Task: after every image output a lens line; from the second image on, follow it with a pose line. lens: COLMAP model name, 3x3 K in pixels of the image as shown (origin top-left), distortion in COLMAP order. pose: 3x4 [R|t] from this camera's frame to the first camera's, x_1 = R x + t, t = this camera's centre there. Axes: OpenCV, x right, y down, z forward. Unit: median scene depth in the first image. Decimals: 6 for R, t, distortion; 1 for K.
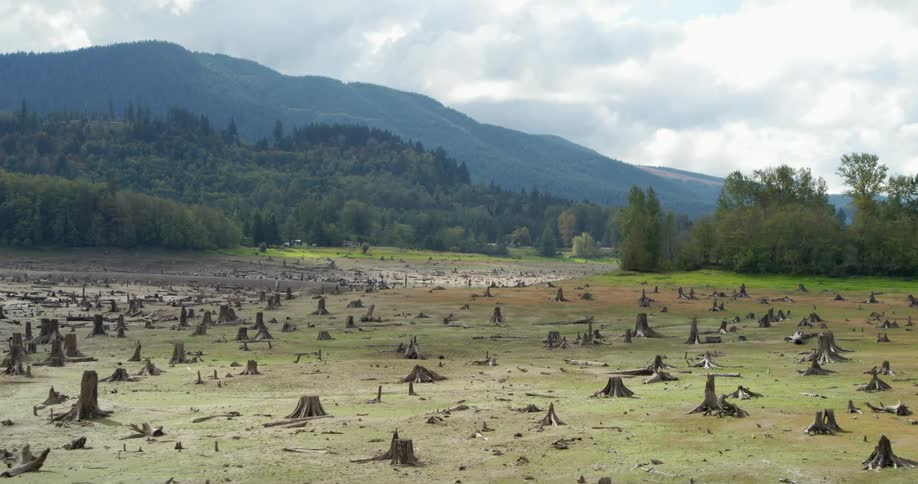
lens RADIAL K [[1417.7, 0, 459.0], [0, 1417.7, 242.0], [0, 0, 1]] dist [-0.035124, -0.093014]
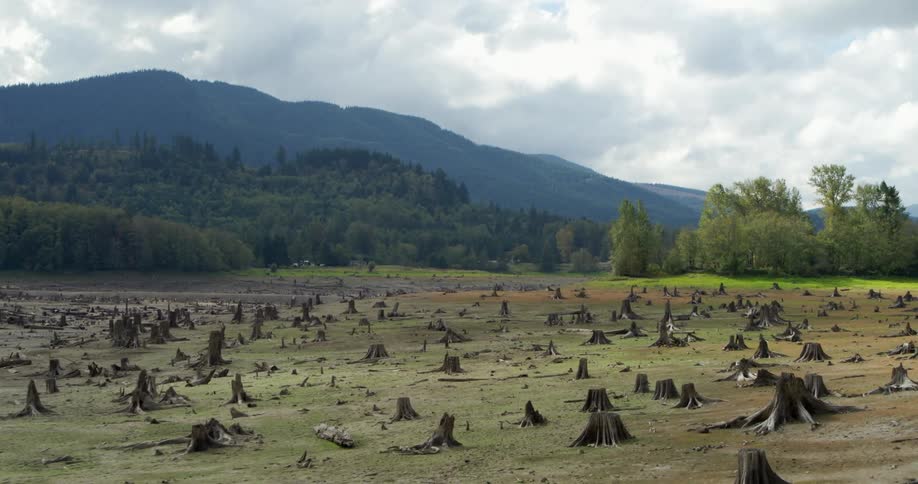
lens RADIAL K [[1417.7, 0, 459.0], [0, 1417.7, 242.0], [0, 0, 1]] dist [-0.035124, -0.093014]
pose [[0.999776, -0.021148, 0.000891, -0.001823], [0.021159, 0.999661, -0.015155, 0.002365], [-0.000570, 0.015171, 0.999885, -0.029410]]
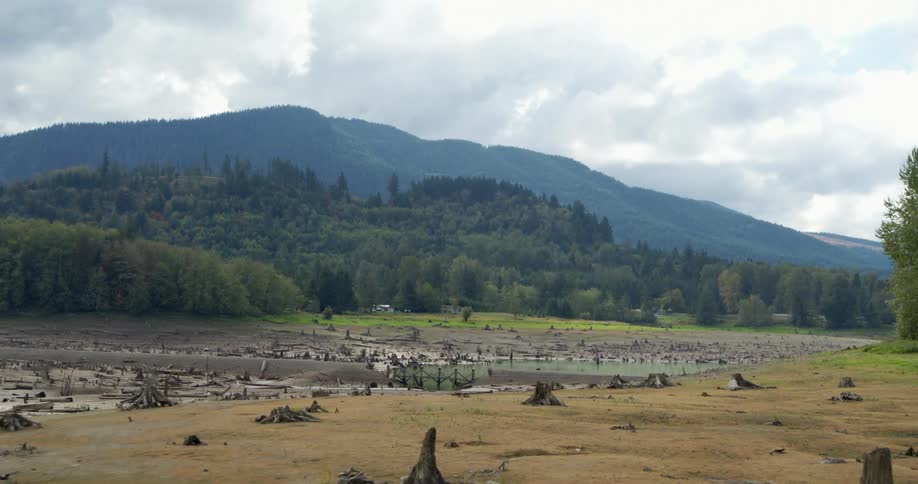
lens RADIAL K [[1417.7, 0, 459.0], [0, 1417.7, 242.0], [0, 0, 1]] dist [-0.035124, -0.093014]
pose [[0.994202, -0.010672, -0.106997, 0.009042], [0.005131, 0.998637, -0.051932, 0.003755], [0.107405, 0.051082, 0.992902, 0.174094]]
